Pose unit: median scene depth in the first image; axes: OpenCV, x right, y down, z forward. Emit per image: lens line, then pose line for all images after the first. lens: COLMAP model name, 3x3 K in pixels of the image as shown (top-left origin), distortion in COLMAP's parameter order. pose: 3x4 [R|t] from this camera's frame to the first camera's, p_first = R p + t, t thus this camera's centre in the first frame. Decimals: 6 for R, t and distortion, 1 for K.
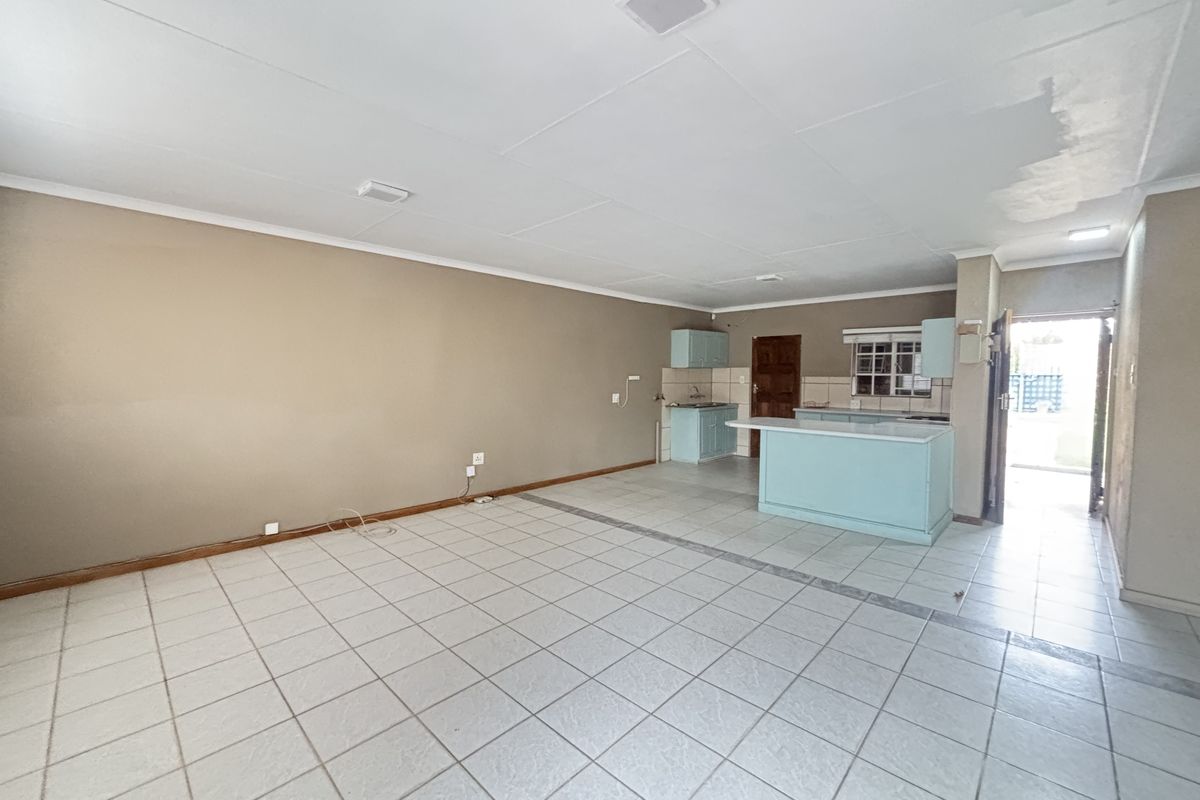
lens RADIAL K [[474.4, 0, 594.5], [0, 474.4, 400.5], [0, 0, 1]] dist [-0.003288, -0.000443]
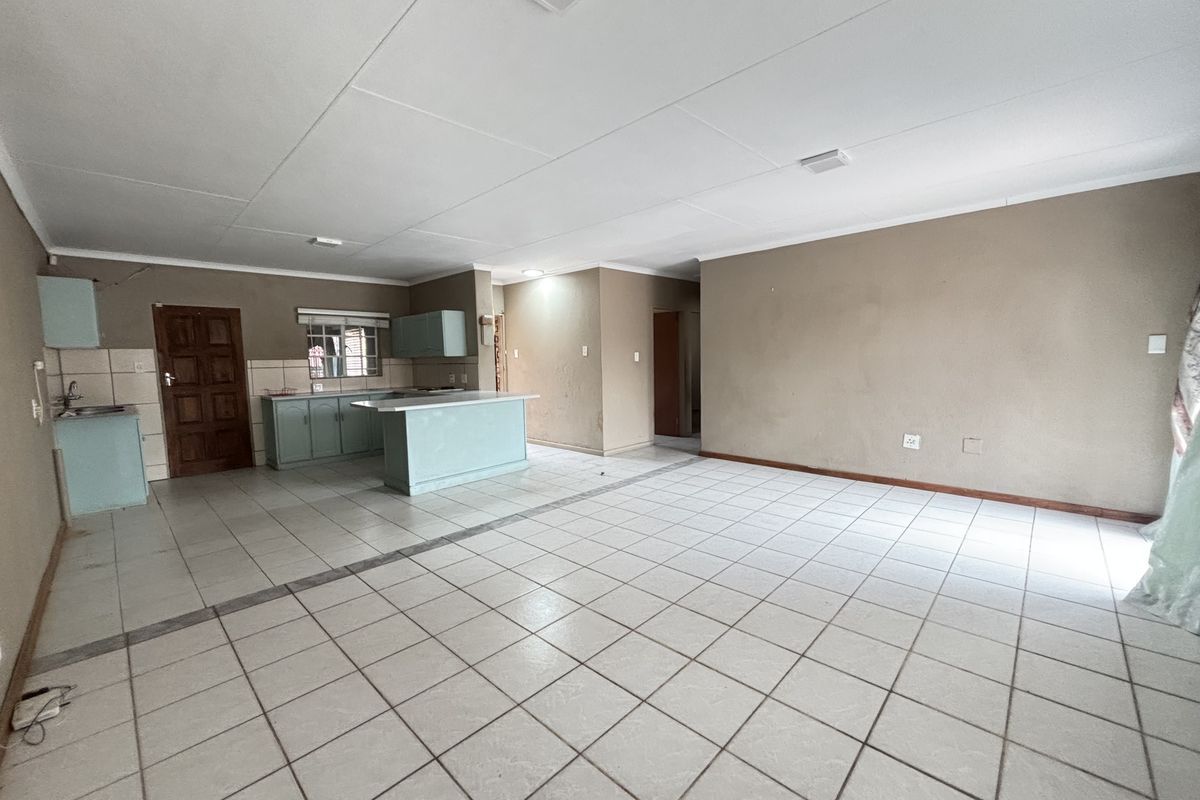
lens RADIAL K [[474.4, 0, 594.2], [0, 474.4, 401.7], [0, 0, 1]] dist [-0.003288, -0.000443]
pose [[-0.007366, -0.089796, 0.995933, -0.639581], [0.083737, 0.992406, 0.090097, -0.006500], [-0.996461, 0.084060, 0.000209, 0.691286]]
